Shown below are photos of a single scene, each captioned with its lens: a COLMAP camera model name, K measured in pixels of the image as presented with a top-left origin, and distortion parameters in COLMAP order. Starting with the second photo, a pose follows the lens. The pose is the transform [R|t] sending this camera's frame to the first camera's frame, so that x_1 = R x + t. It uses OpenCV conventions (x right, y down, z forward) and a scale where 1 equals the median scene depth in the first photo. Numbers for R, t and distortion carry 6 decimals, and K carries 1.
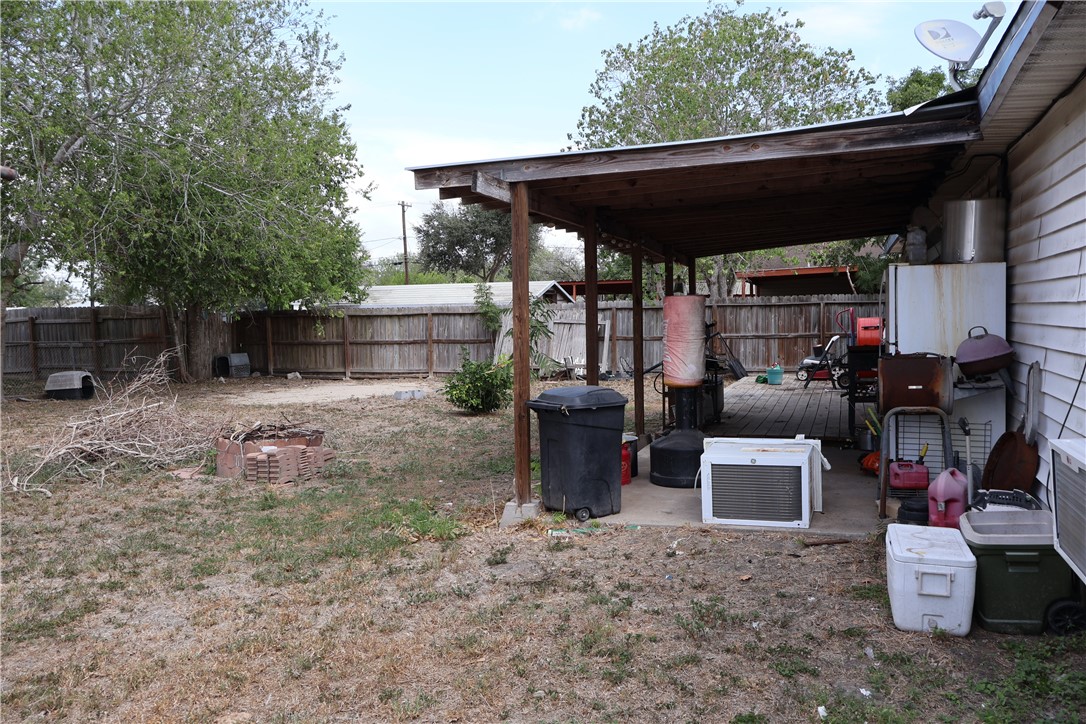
lens RADIAL K [[902.0, 0, 542.5], [0, 902.0, 358.9], [0, 0, 1]] dist [-0.010857, 0.008674]
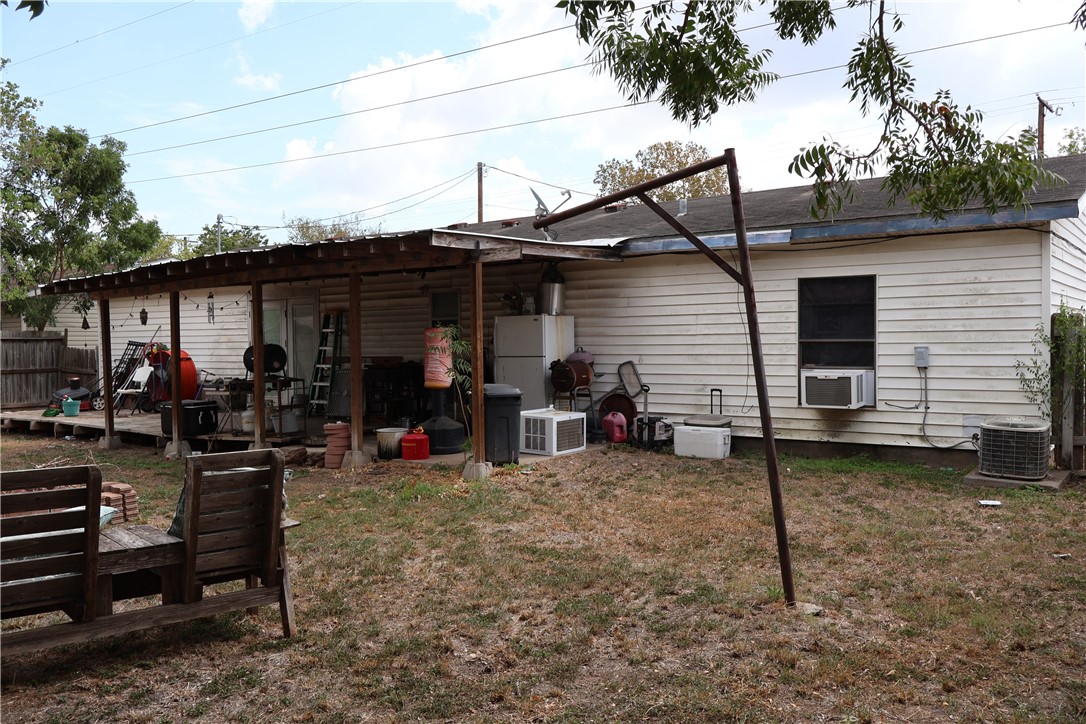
lens RADIAL K [[902.0, 0, 541.5], [0, 902.0, 363.2], [0, 0, 1]] dist [-0.010857, 0.008674]
pose [[0.298006, -0.010572, 0.954505, -0.840128], [0.054929, 0.998472, -0.006090, 0.005052], [-0.952982, 0.054245, 0.298131, 0.264297]]
